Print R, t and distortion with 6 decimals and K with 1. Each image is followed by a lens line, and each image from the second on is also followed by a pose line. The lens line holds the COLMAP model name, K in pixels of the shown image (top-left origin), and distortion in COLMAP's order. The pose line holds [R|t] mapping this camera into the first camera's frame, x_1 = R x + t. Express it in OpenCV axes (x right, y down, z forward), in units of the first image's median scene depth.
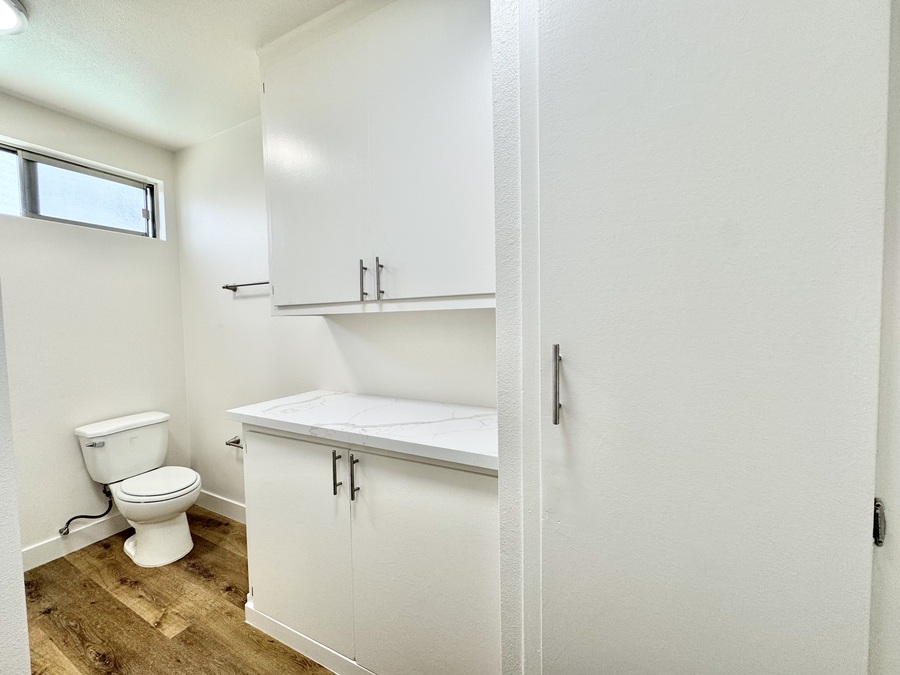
lens RADIAL K [[358.1, 0, 450.0], [0, 358.1, 337.5], [0, 0, 1]] dist [-0.002534, -0.000342]
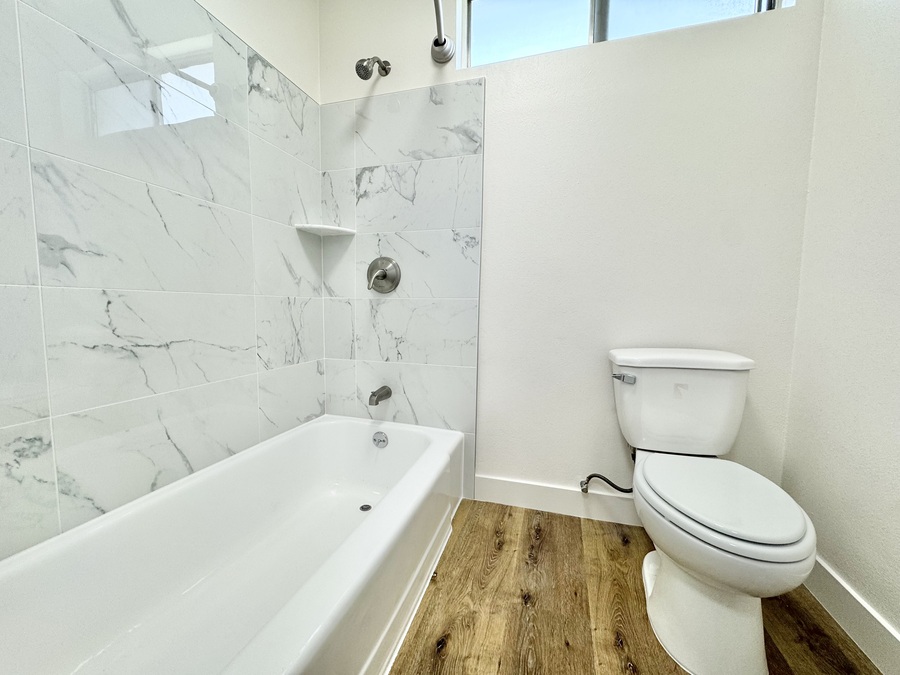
lens RADIAL K [[358.1, 0, 450.0], [0, 358.1, 337.5], [0, 0, 1]] dist [-0.002534, -0.000342]
pose [[0.189227, 0.102578, -0.976561, -0.455431], [-0.058005, 0.993960, 0.093166, 0.190345], [0.980219, 0.039016, 0.194034, 0.582573]]
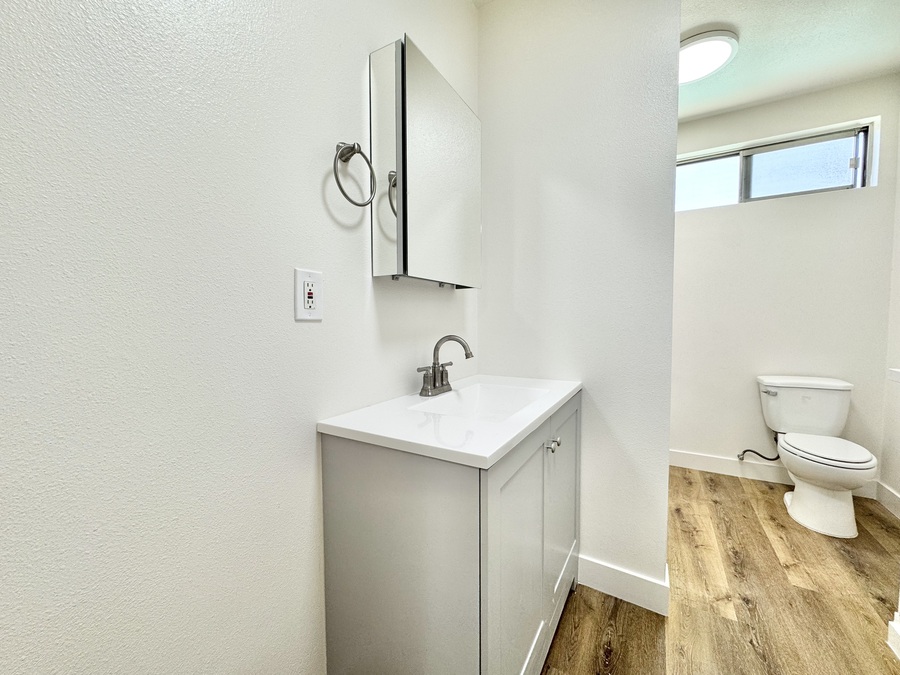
lens RADIAL K [[358.1, 0, 450.0], [0, 358.1, 337.5], [0, 0, 1]] dist [-0.002534, -0.000342]
pose [[-0.042513, 0.069419, -0.996681, 0.153366], [-0.038713, 0.996720, 0.071073, 0.087230], [0.998346, 0.041606, -0.039686, 0.037306]]
